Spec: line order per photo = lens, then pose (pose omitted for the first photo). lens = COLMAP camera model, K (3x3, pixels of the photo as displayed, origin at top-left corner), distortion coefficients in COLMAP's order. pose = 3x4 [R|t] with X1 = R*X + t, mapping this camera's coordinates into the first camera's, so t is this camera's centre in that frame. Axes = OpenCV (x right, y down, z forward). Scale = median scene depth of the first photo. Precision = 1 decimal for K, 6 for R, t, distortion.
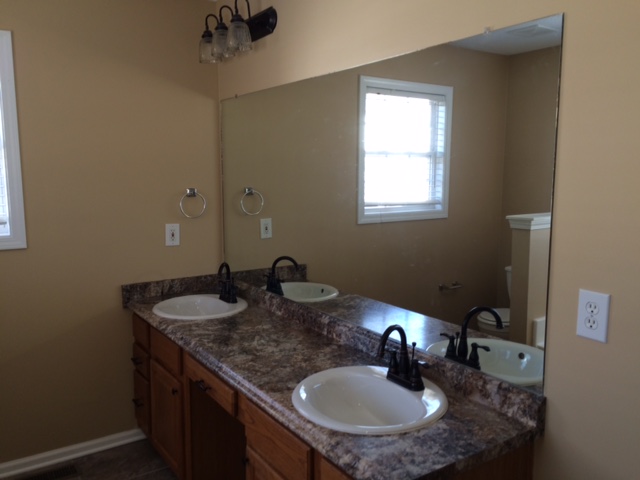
lens RADIAL K [[539.9, 0, 320.0], [0, 539.9, 240.0], [0, 0, 1]] dist [0.008022, 0.001684]
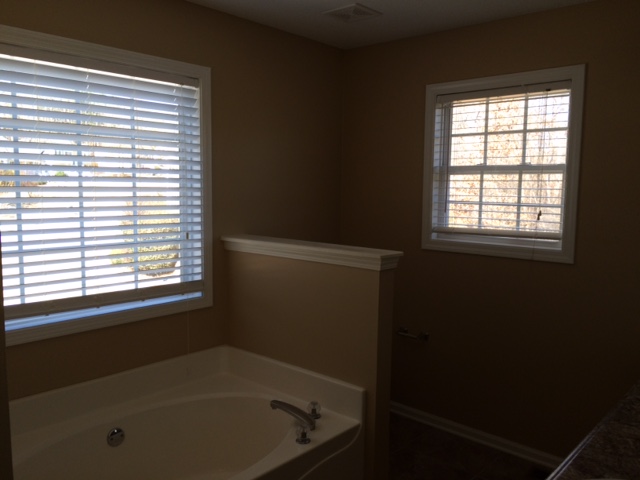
lens RADIAL K [[539.9, 0, 320.0], [0, 539.9, 240.0], [0, 0, 1]] dist [0.008022, 0.001684]
pose [[0.229971, 0.096296, -0.968422, 0.535008], [-0.137185, 0.988364, 0.065701, -0.048074], [0.963480, 0.117744, 0.240505, 0.384325]]
